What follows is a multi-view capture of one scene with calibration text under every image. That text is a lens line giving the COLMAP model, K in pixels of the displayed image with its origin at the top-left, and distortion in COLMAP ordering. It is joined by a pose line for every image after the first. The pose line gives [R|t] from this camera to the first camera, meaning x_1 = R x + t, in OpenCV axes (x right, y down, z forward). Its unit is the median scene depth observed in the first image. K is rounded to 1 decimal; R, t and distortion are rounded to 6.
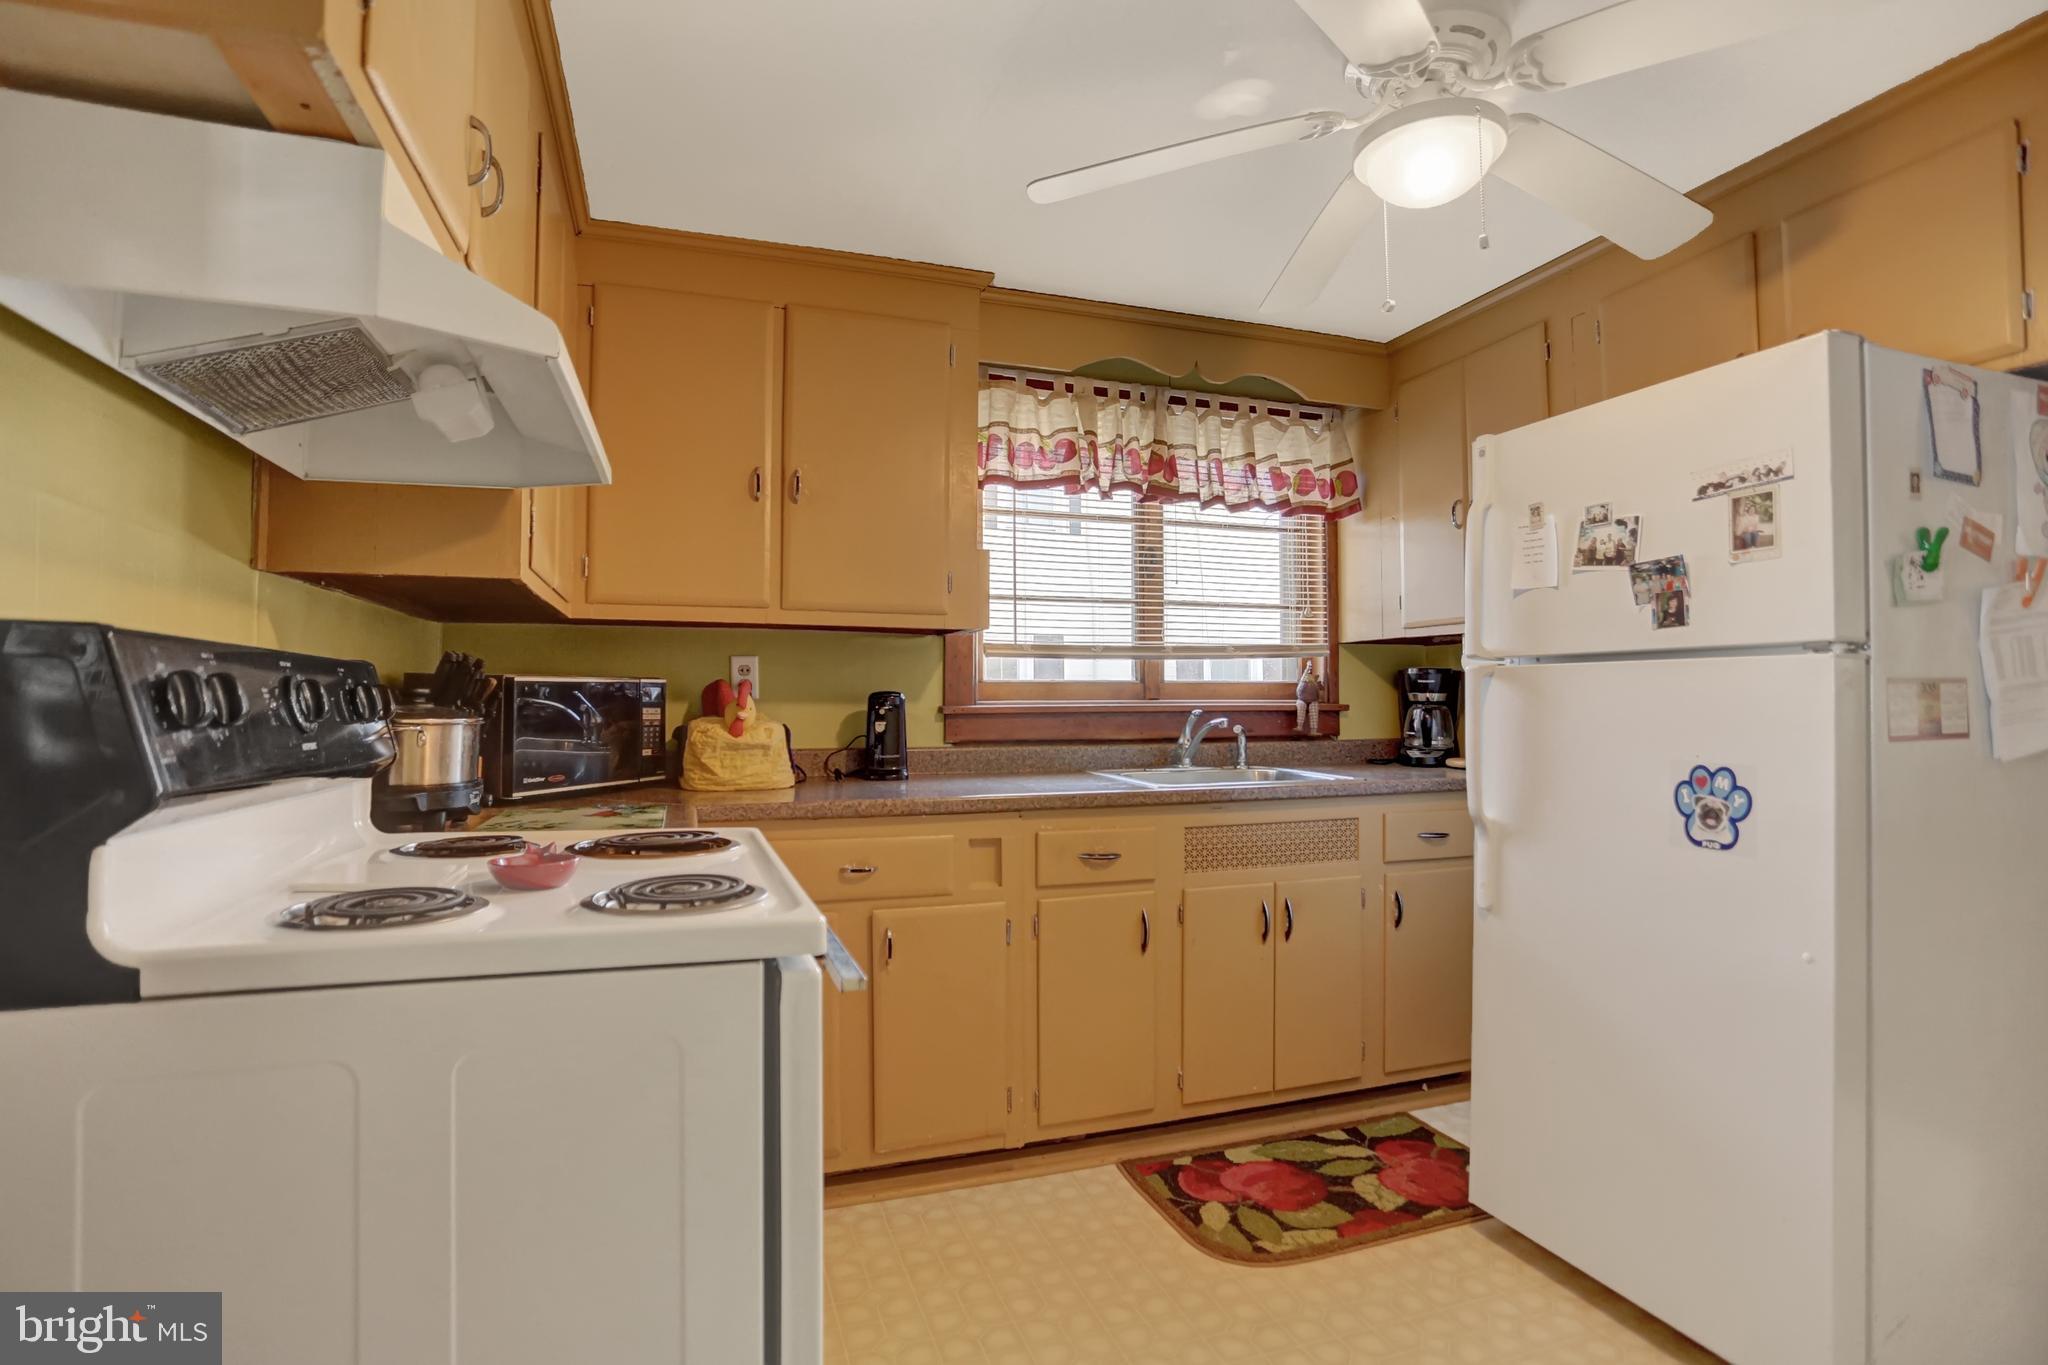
lens RADIAL K [[1013.7, 0, 1014.0], [0, 1013.7, 673.0], [0, 0, 1]] dist [-0.069026, 0.027970]
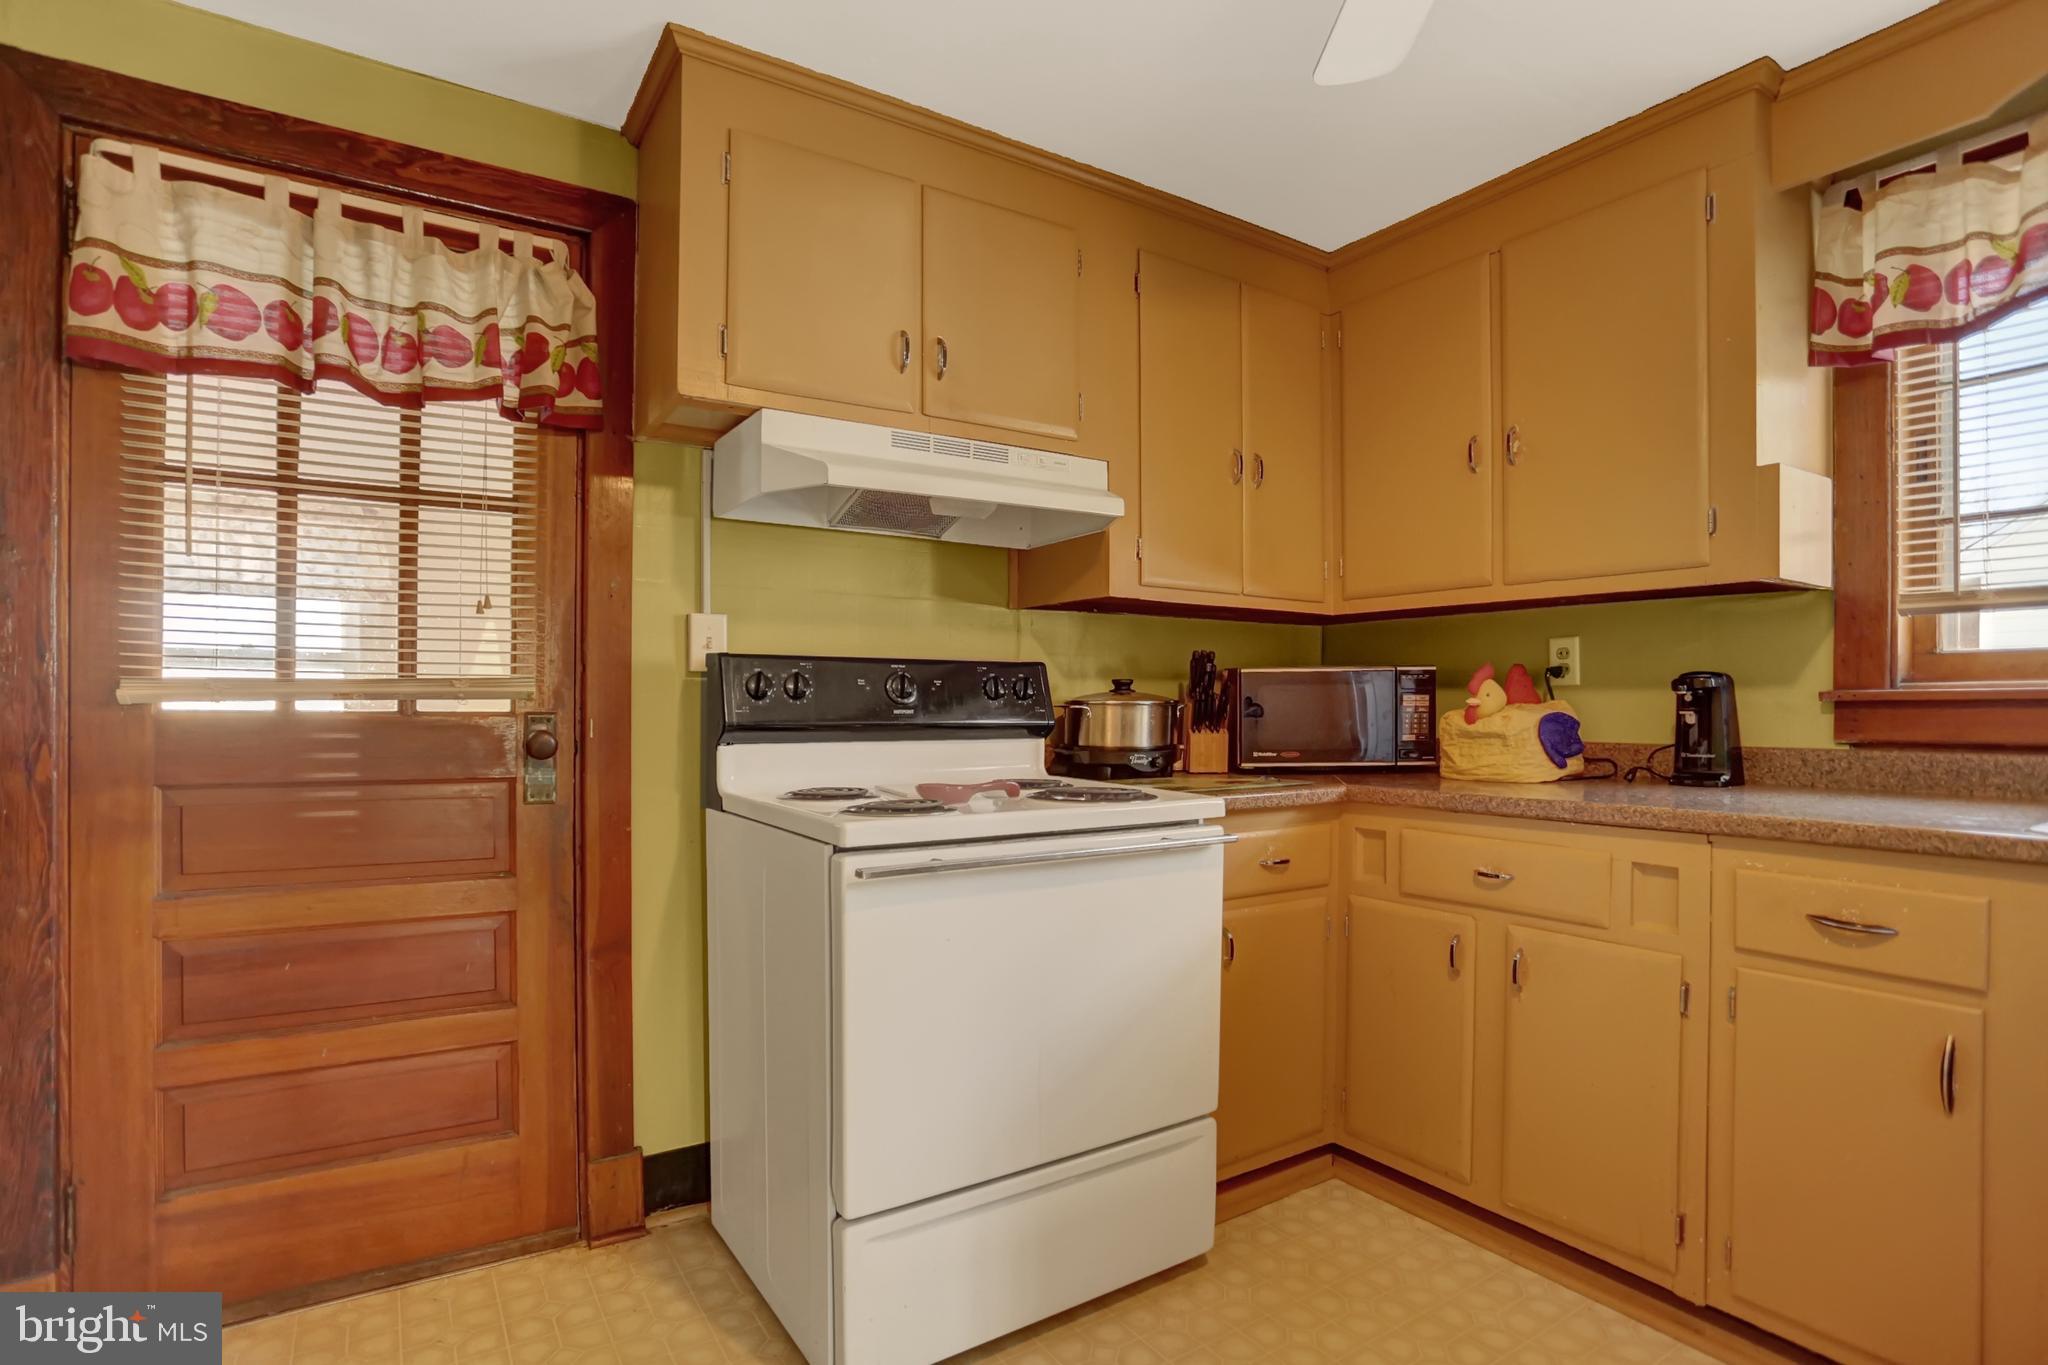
lens RADIAL K [[1013.7, 0, 1037.1], [0, 1013.7, 706.8], [0, 0, 1]] dist [-0.069026, 0.027970]
pose [[0.257329, 0.002467, -0.966321, 0.532250], [0.028689, 0.999536, 0.010191, 0.025511], [0.965898, -0.030345, 0.257138, 0.360647]]
